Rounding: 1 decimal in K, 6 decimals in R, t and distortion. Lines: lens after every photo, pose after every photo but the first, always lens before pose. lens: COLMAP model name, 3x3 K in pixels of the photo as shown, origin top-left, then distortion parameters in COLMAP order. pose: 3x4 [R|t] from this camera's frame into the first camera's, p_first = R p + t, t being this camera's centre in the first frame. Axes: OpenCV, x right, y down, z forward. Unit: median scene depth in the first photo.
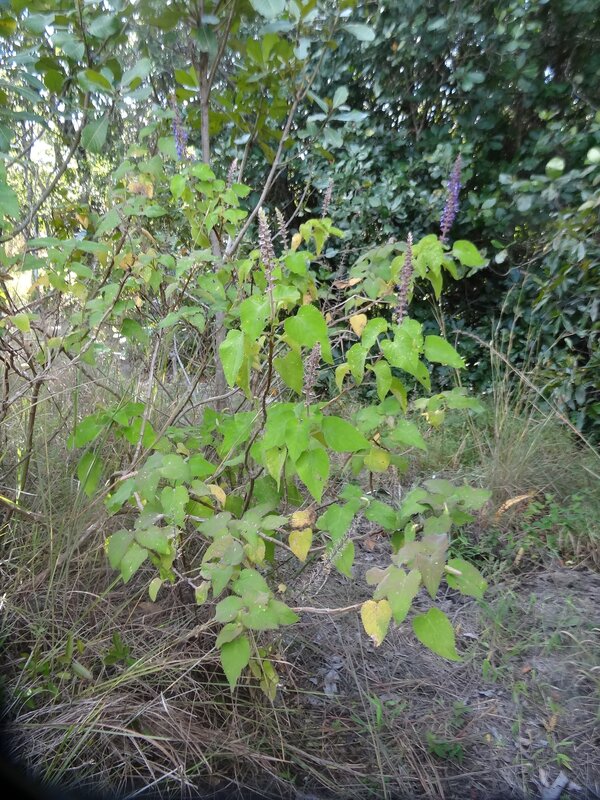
lens RADIAL K [[671.5, 0, 302.3], [0, 671.5, 399.4], [0, 0, 1]] dist [0.047952, 0.008069]
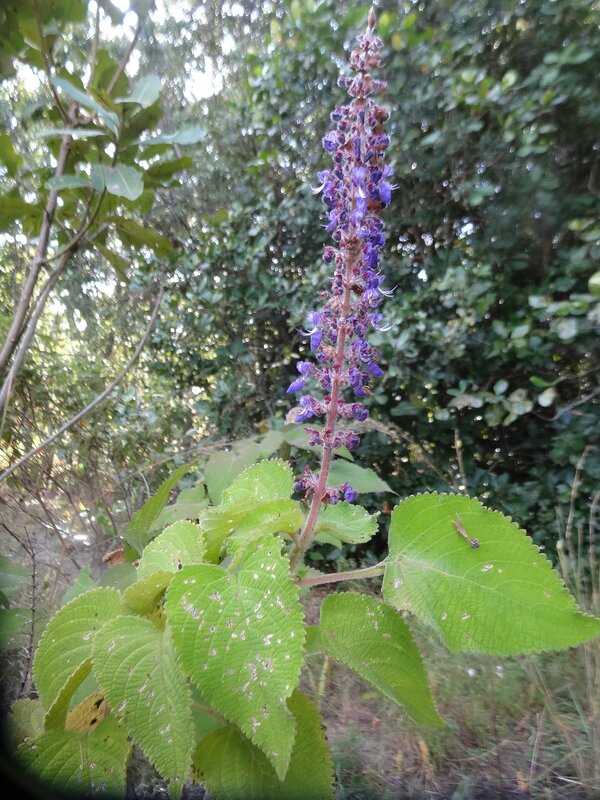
lens RADIAL K [[671.5, 0, 287.5], [0, 671.5, 381.1], [0, 0, 1]] dist [0.047952, 0.008069]
pose [[0.995443, -0.063128, -0.071473, 0.053549], [0.044766, 0.971141, -0.234267, -0.056491], [0.084199, 0.230000, 0.969541, 0.208768]]
